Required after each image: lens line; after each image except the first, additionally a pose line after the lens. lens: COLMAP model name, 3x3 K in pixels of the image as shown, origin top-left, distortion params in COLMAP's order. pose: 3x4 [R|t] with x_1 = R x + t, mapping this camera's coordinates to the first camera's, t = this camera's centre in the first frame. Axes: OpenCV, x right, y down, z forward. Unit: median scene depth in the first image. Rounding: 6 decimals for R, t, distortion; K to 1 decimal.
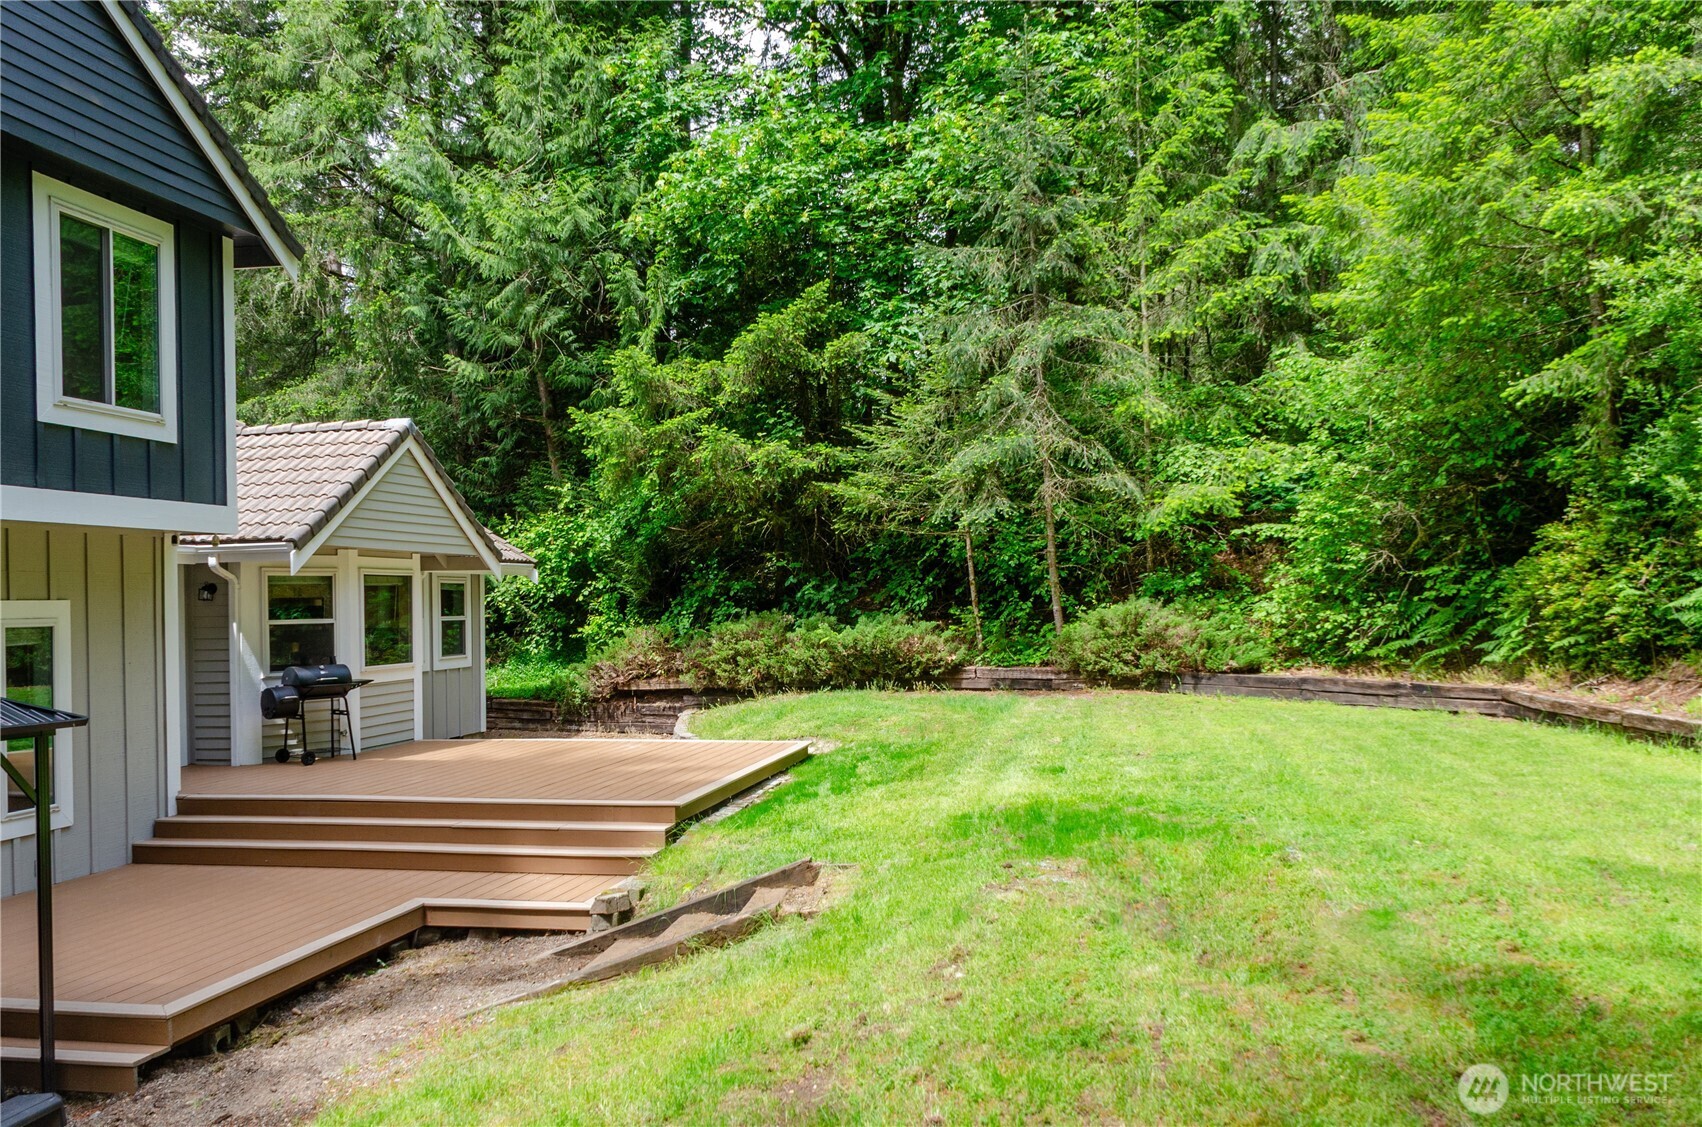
lens RADIAL K [[1348.3, 0, 851.0], [0, 1348.3, 563.5], [0, 0, 1]] dist [0.079807, 0.000021]
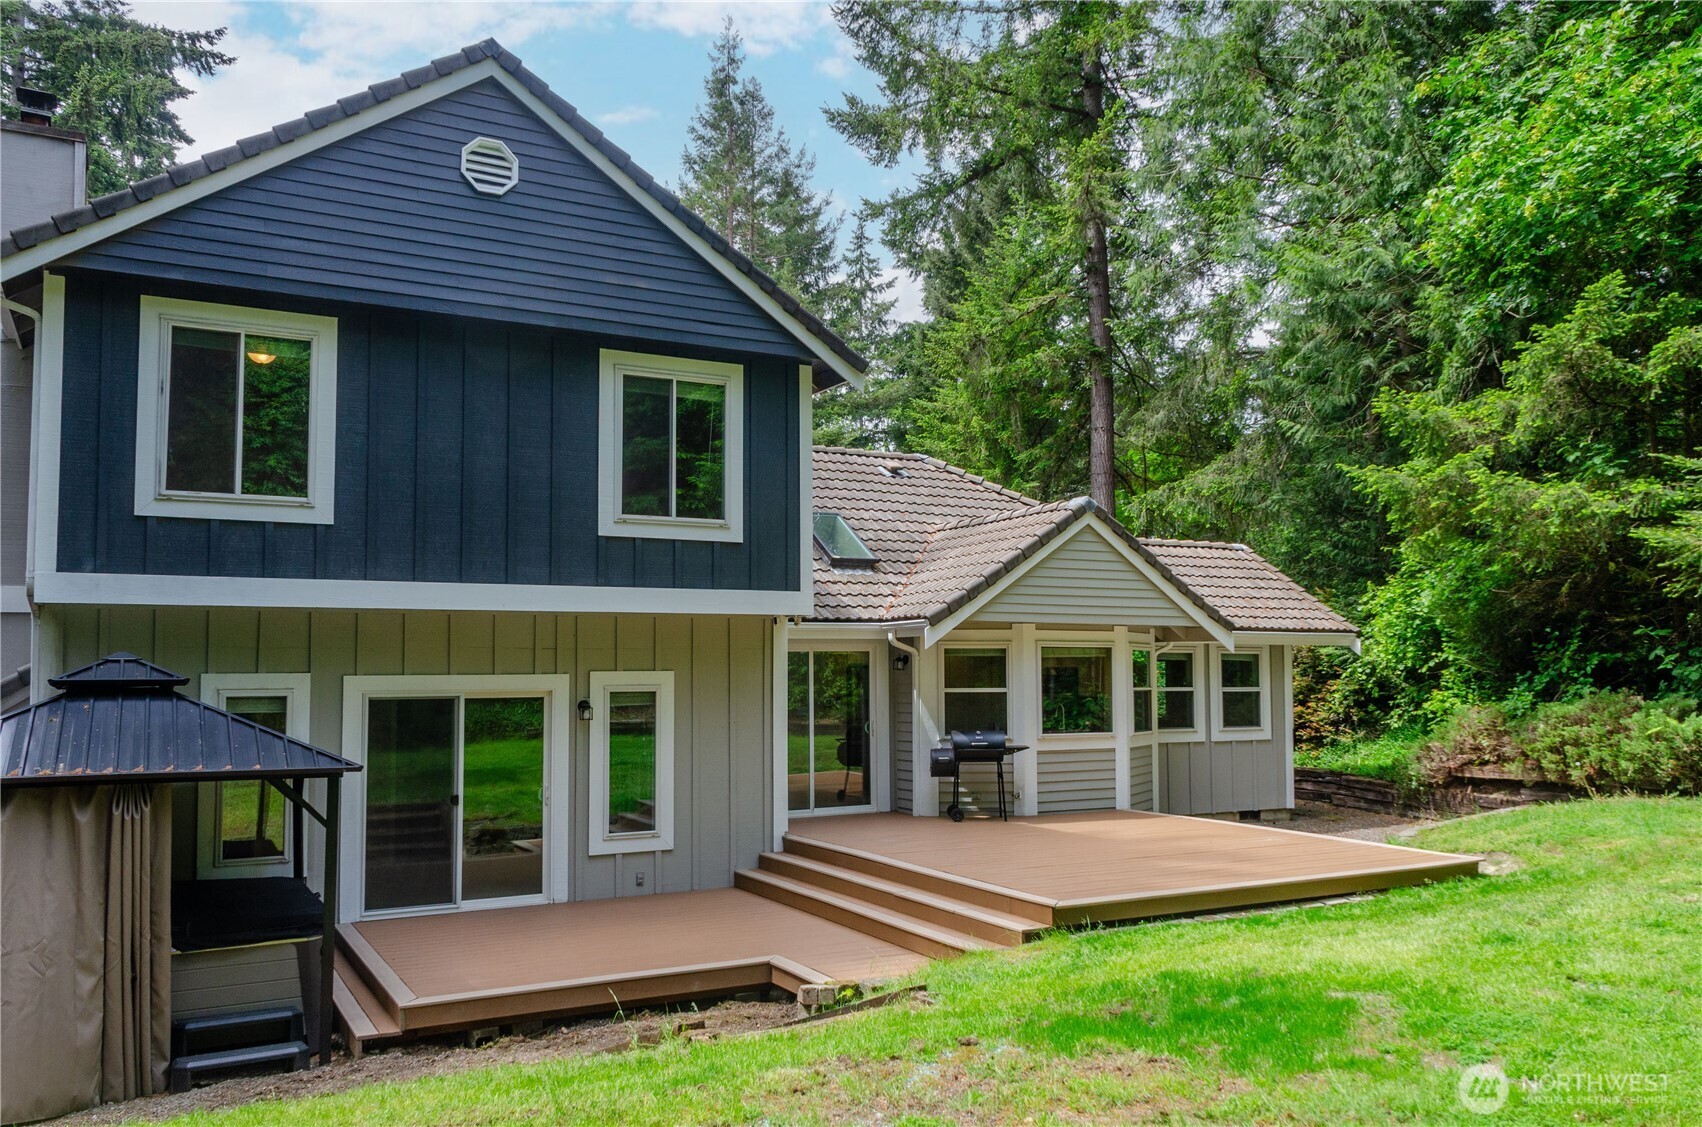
lens RADIAL K [[1333.0, 0, 884.9], [0, 1333.0, 562.6], [0, 0, 1]] dist [0.012046, -0.004130]
pose [[0.694924, -0.041844, -0.717865, 0.295083], [0.008219, 0.998702, -0.050257, -0.006409], [0.719036, 0.029025, 0.694366, 0.184135]]
